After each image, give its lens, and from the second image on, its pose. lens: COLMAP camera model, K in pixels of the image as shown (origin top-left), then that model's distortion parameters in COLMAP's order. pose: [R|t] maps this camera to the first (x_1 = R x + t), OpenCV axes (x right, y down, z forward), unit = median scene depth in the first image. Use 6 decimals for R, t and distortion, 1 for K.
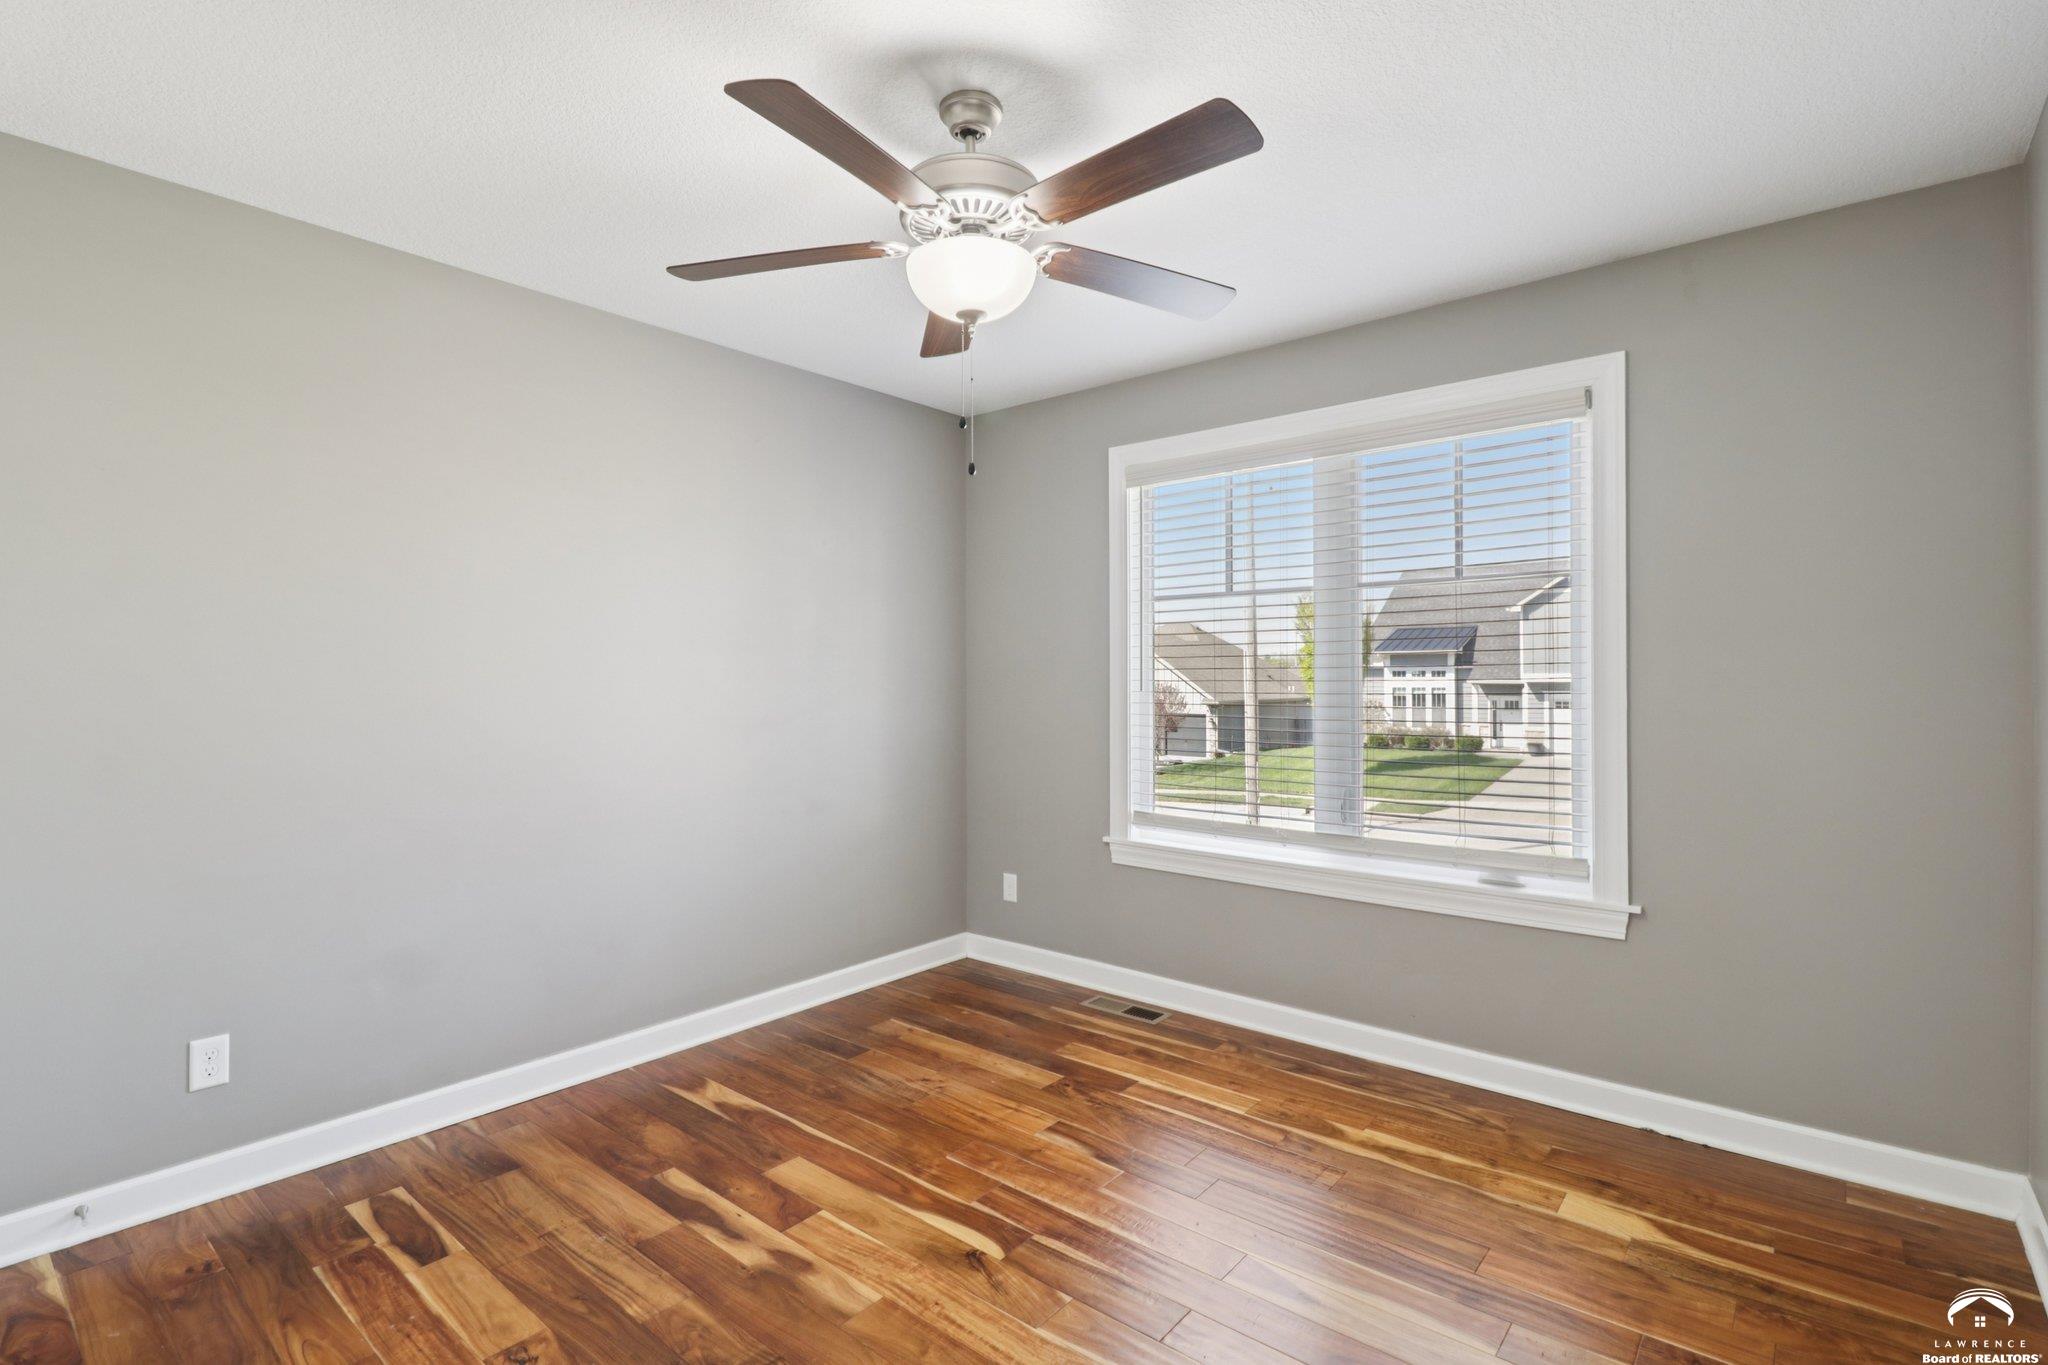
lens RADIAL K [[948.1, 0, 1003.5], [0, 948.1, 653.1], [0, 0, 1]] dist [0.004071, -0.012739]
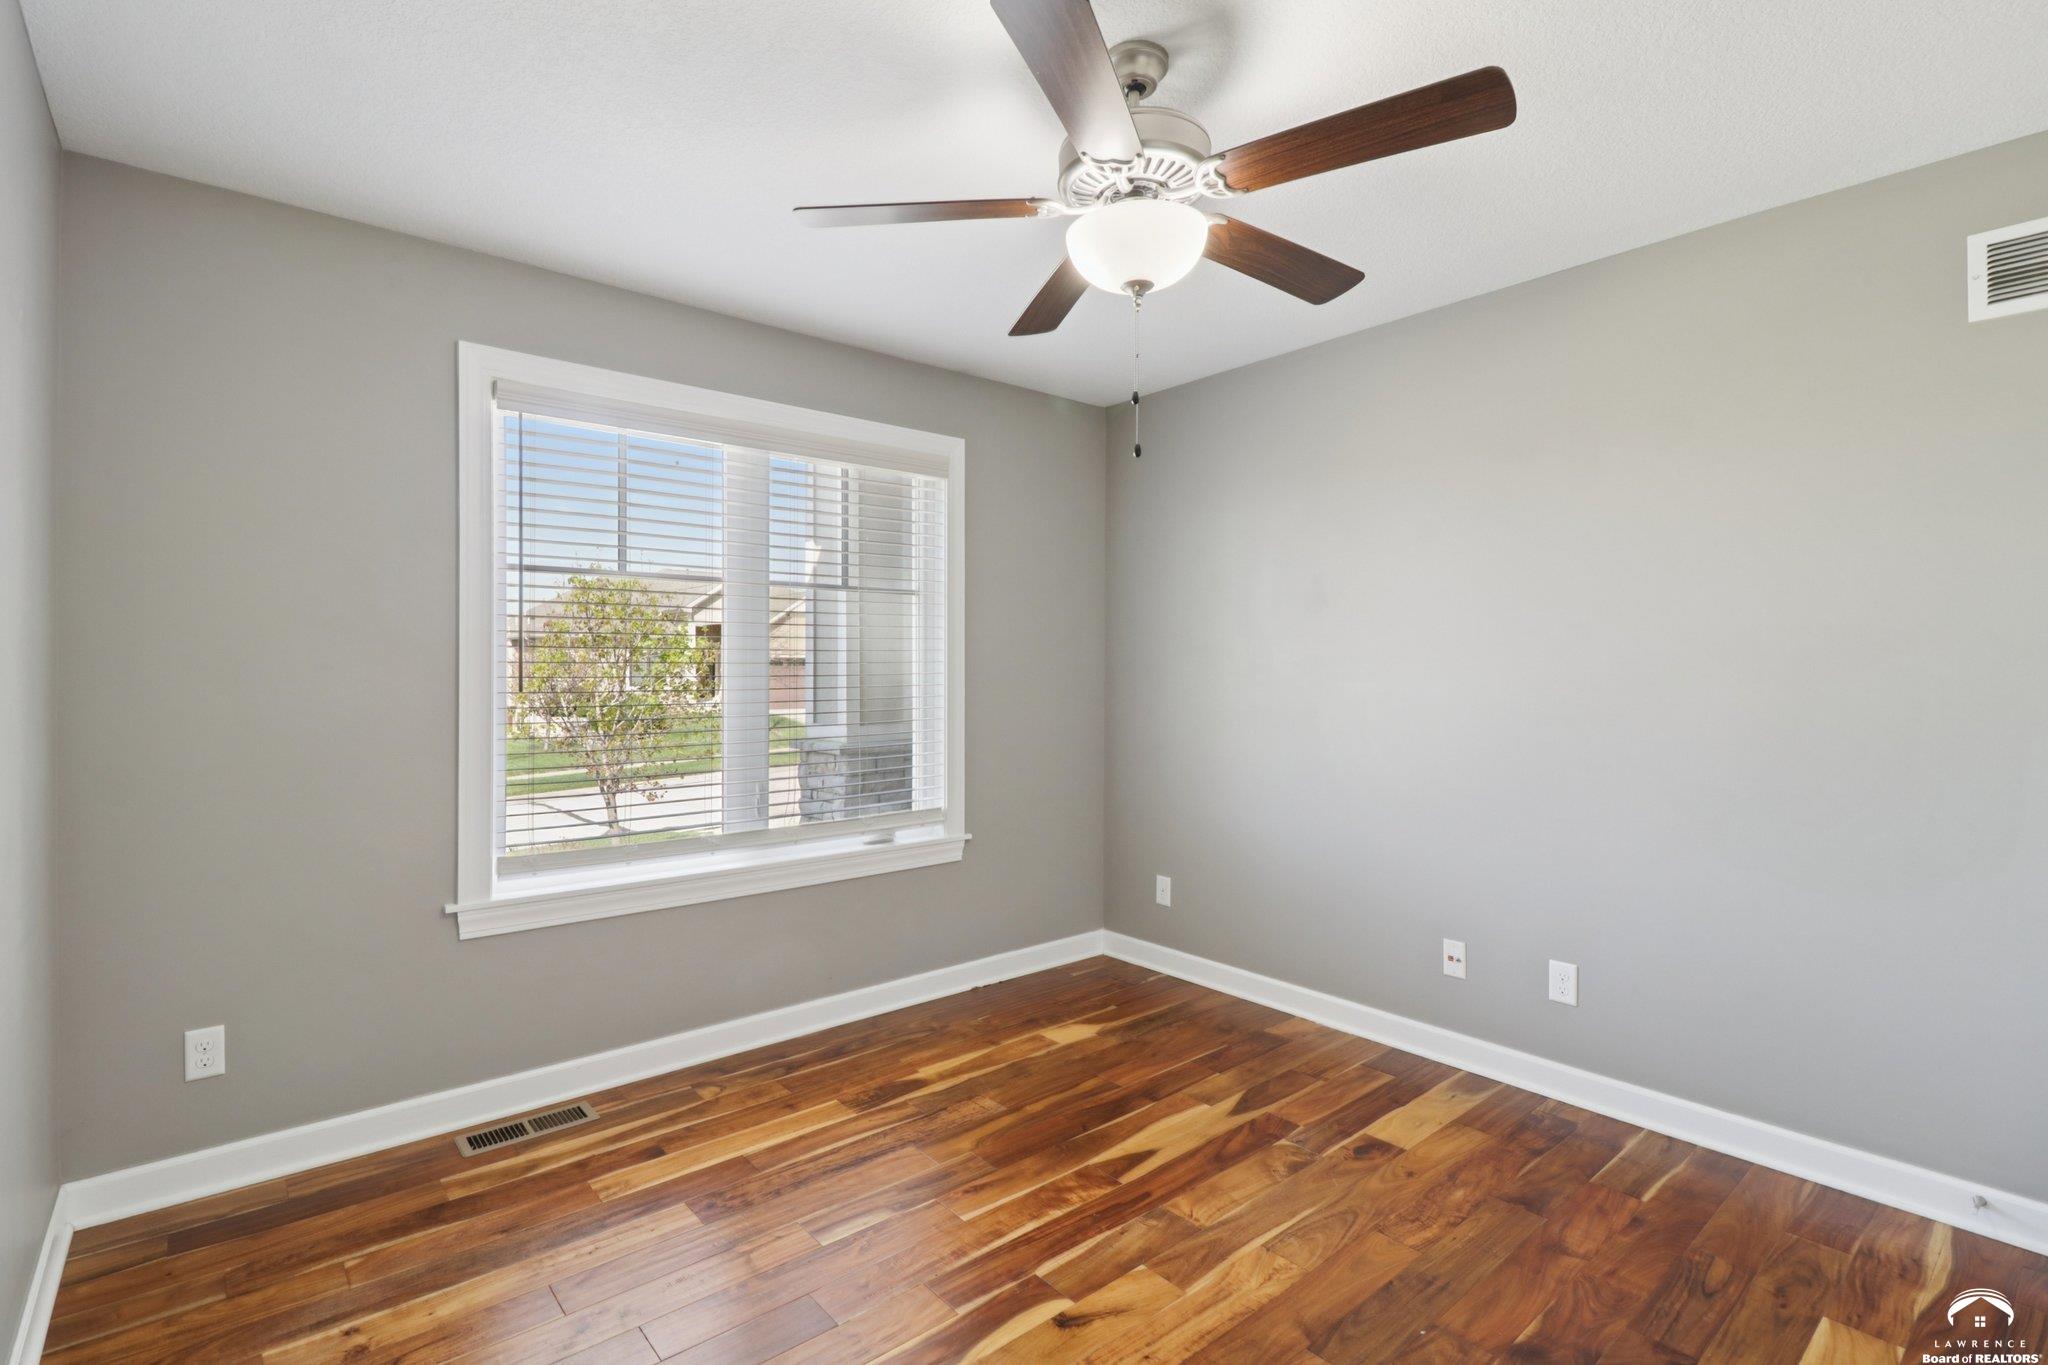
lens RADIAL K [[948.1, 0, 1003.5], [0, 948.1, 653.1], [0, 0, 1]] dist [0.004071, -0.012739]
pose [[0.168326, 0.017313, 0.985579, -0.683364], [-0.028260, 0.999520, -0.012732, 0.011954], [-0.985326, -0.025709, 0.168734, 0.672312]]
